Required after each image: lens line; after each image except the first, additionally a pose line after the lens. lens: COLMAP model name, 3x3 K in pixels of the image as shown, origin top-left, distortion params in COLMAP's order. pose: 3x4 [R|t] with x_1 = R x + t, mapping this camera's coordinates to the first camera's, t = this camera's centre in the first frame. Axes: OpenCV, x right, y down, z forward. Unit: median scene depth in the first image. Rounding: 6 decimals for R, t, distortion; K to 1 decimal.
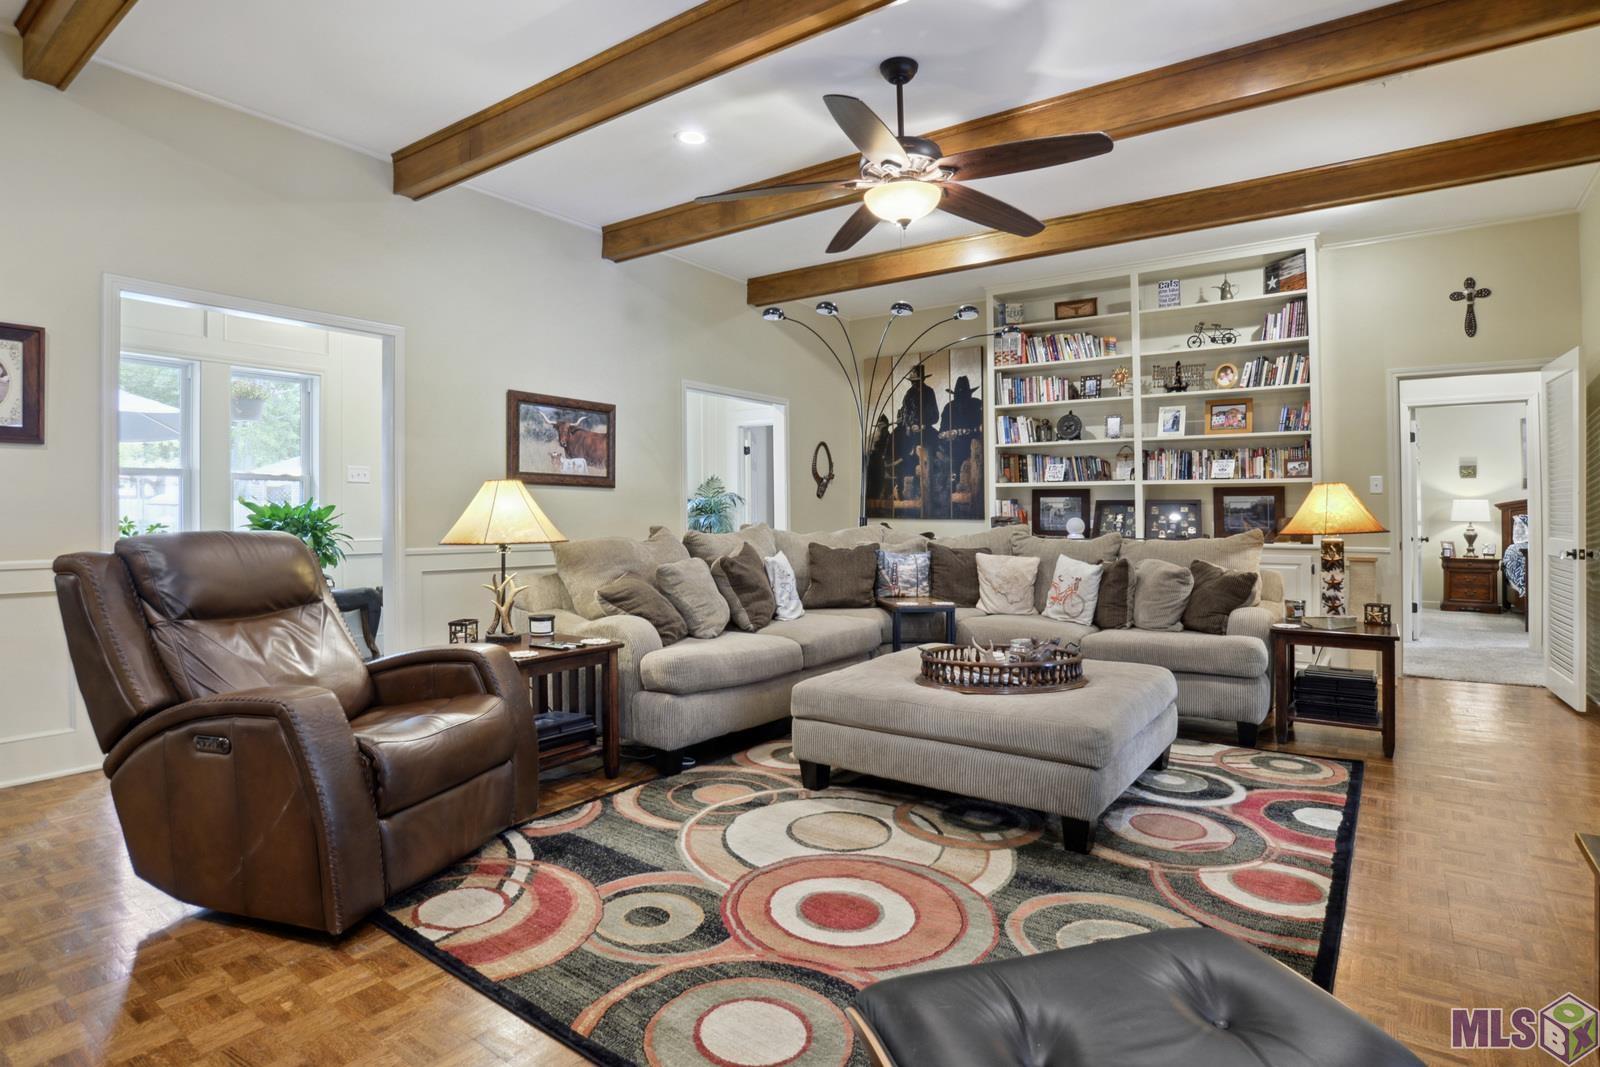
lens RADIAL K [[815.9, 0, 840.6], [0, 815.9, 497.9], [0, 0, 1]] dist [-0.007339, 0.002456]
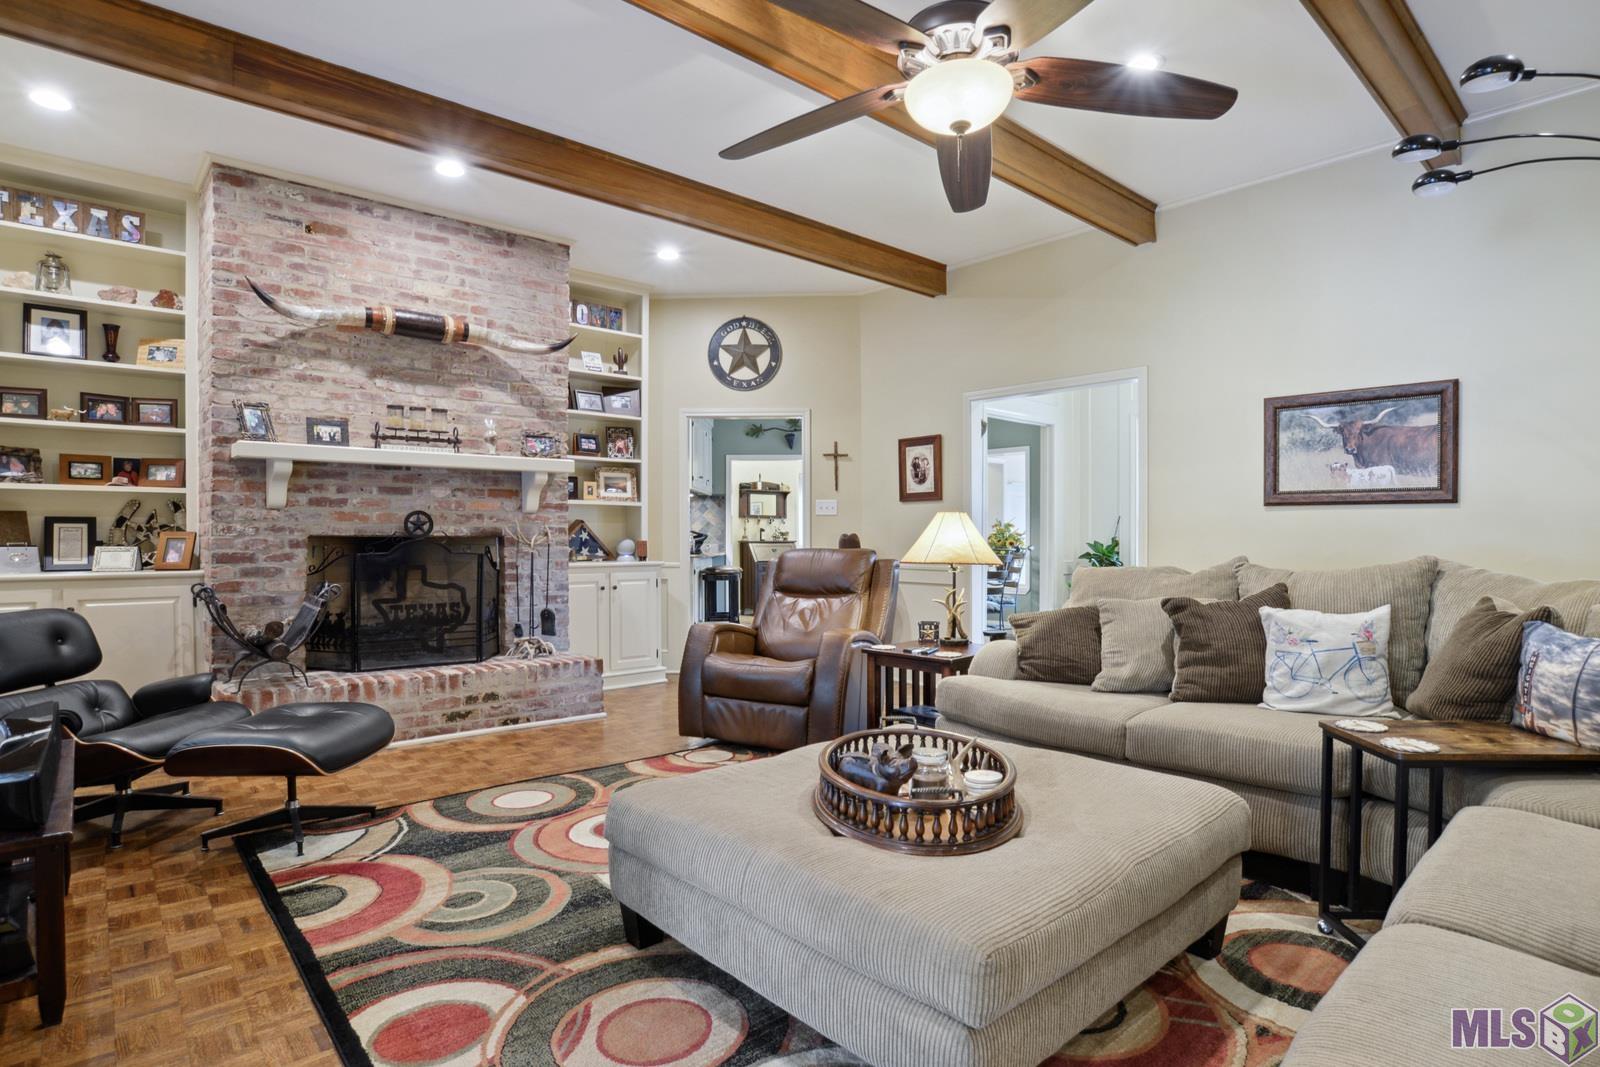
lens RADIAL K [[815.9, 0, 782.9], [0, 815.9, 535.2], [0, 0, 1]] dist [-0.007339, 0.002456]
pose [[-0.239538, -0.012328, -0.970809, 0.837500], [0.015574, 0.999742, -0.016538, 0.028220], [0.970762, -0.019081, -0.239284, 1.054873]]
